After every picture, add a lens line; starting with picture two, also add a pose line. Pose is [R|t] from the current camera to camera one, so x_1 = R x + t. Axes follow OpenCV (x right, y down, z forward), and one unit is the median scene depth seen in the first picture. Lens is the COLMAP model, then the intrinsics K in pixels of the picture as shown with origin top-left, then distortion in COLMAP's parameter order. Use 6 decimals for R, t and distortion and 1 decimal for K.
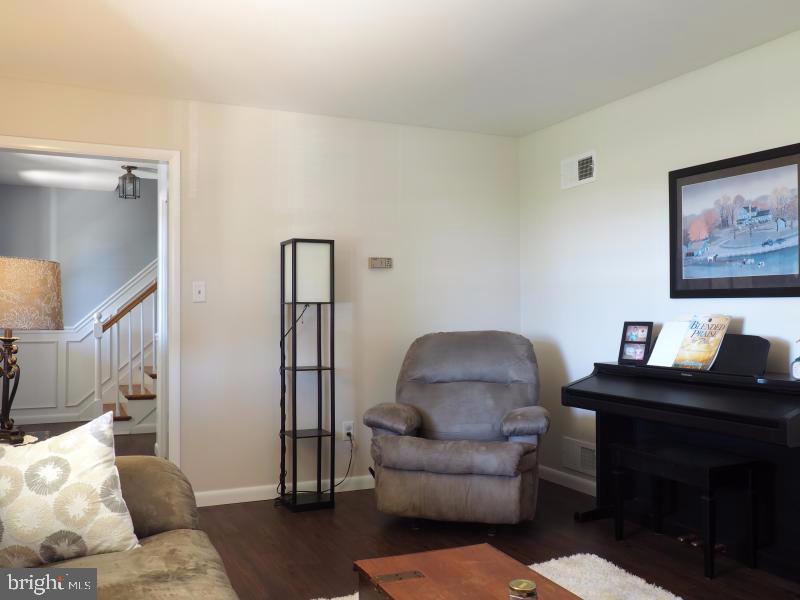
lens RADIAL K [[714.8, 0, 400.0], [0, 714.8, 300.0], [0, 0, 1]] dist [-0.009567, -0.004699]
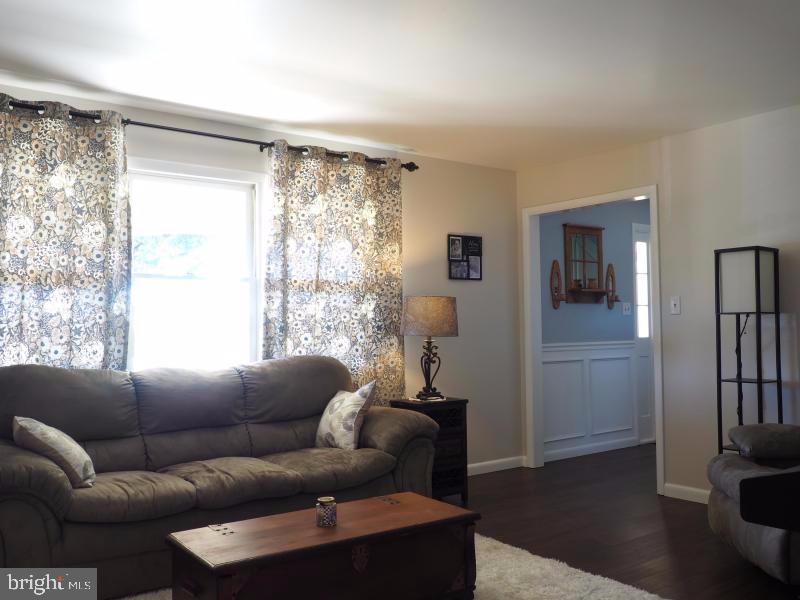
lens RADIAL K [[714.8, 0, 400.0], [0, 714.8, 300.0], [0, 0, 1]] dist [-0.009567, -0.004699]
pose [[0.222939, -0.037314, -0.974118, 0.730597], [0.029958, 0.999057, -0.031413, 0.003065], [0.974372, -0.022180, 0.223846, 0.332492]]
